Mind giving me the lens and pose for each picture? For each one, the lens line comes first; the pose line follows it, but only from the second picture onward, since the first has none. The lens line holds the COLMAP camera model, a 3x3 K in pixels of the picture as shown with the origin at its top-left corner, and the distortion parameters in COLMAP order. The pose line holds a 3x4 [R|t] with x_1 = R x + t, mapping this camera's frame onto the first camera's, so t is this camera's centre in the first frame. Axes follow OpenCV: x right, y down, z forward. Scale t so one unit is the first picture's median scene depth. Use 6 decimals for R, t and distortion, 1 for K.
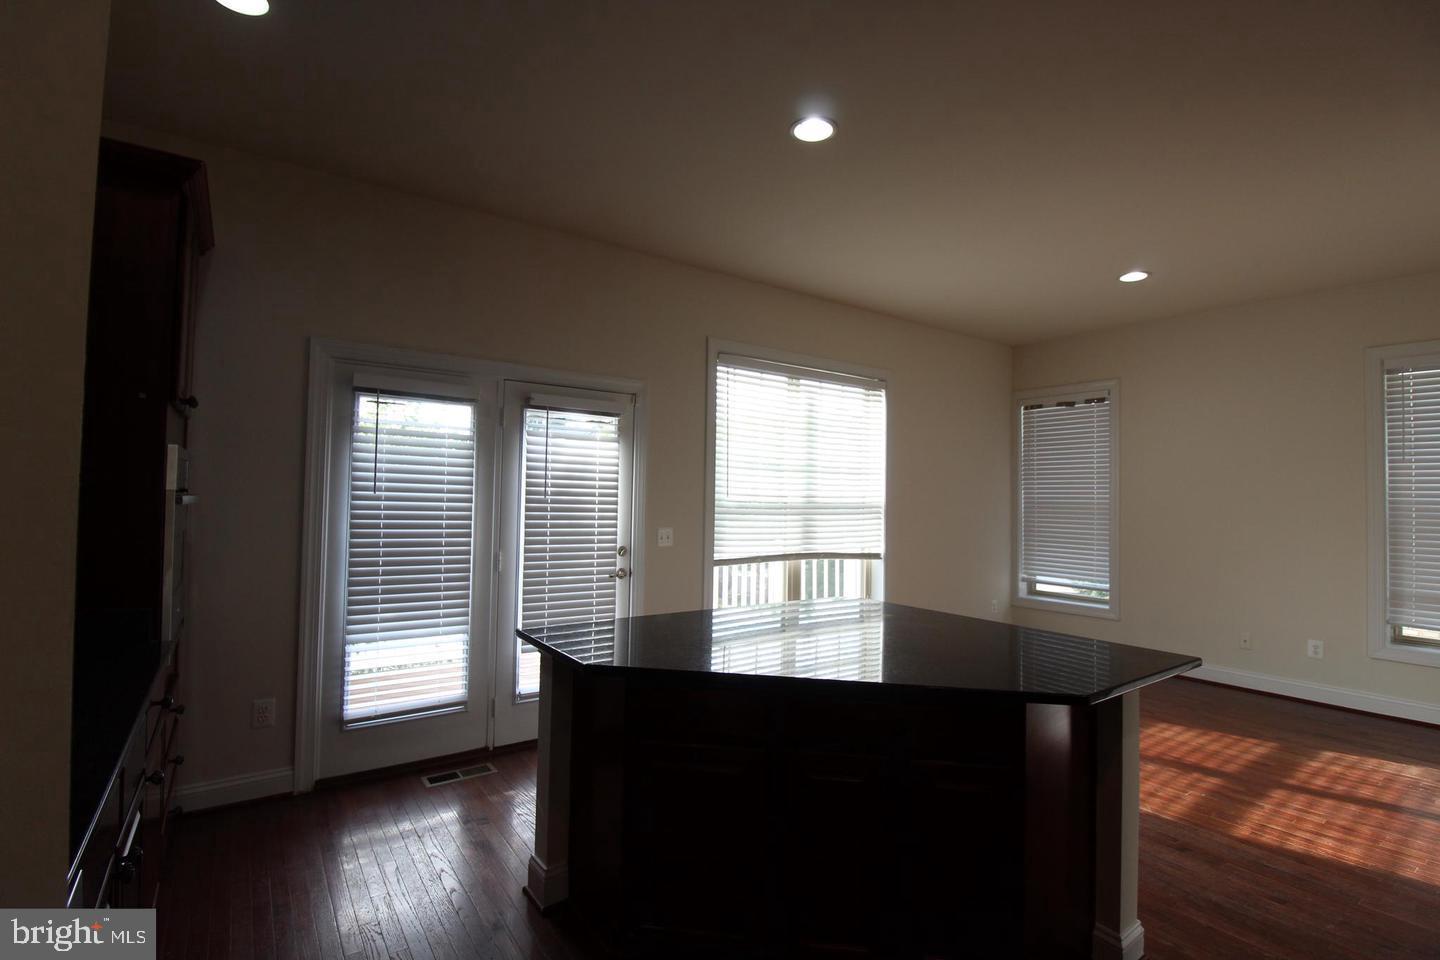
lens RADIAL K [[671.7, 0, 725.1], [0, 671.7, 477.6], [0, 0, 1]] dist [-0.000467, -0.015049]
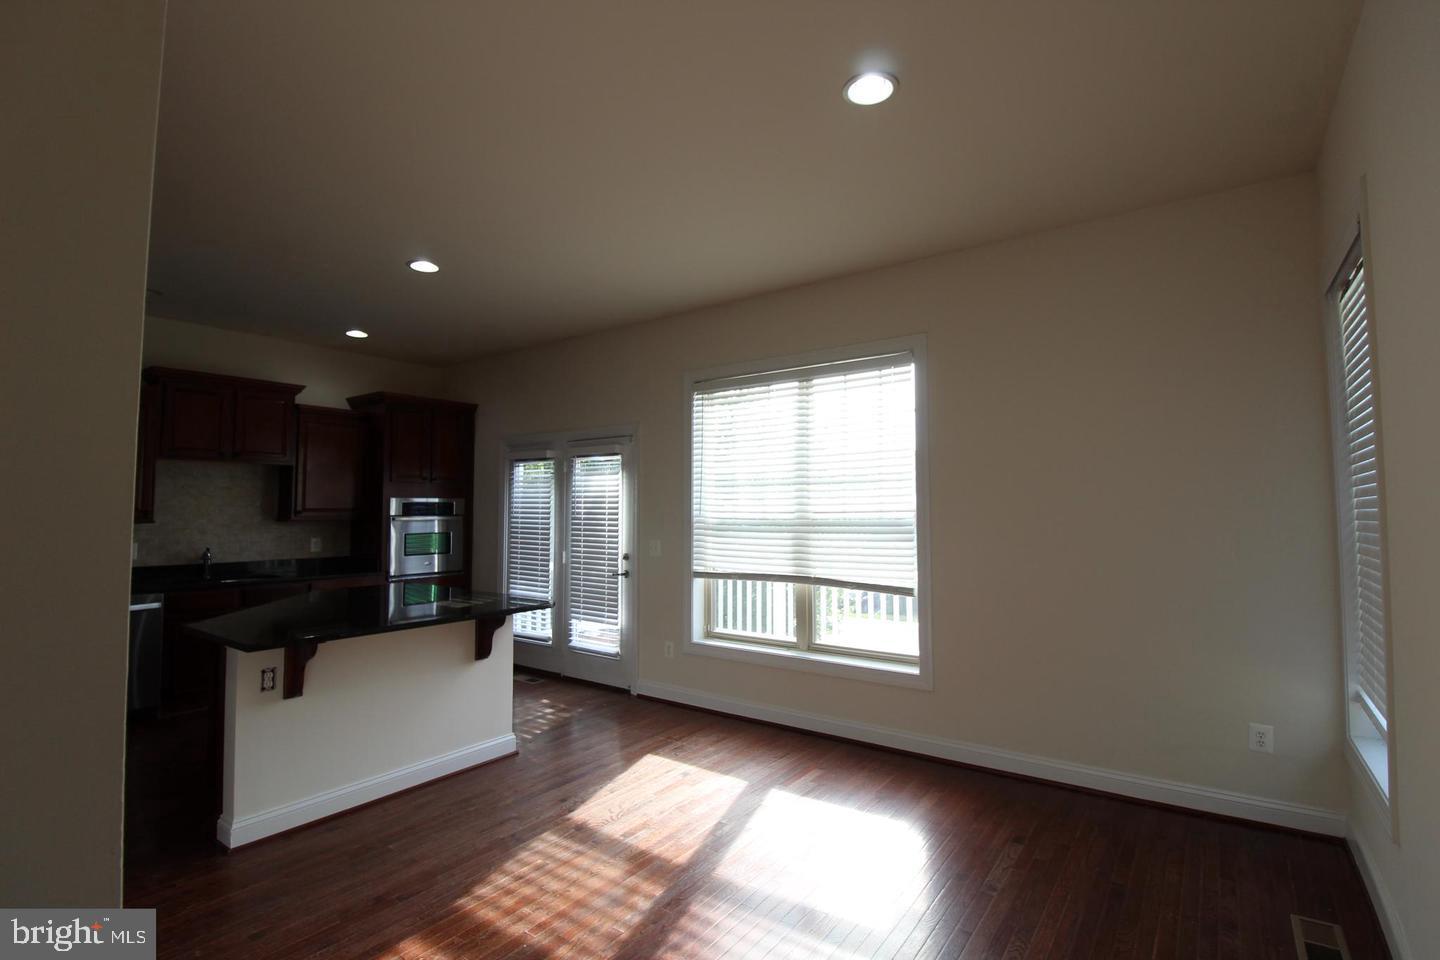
lens RADIAL K [[671.7, 0, 725.1], [0, 671.7, 477.6], [0, 0, 1]] dist [-0.000467, -0.015049]
pose [[0.307390, -0.070115, -0.948997, 1.036174], [0.030341, 0.997497, -0.063871, 0.040762], [0.951100, -0.009160, 0.308748, 0.701550]]
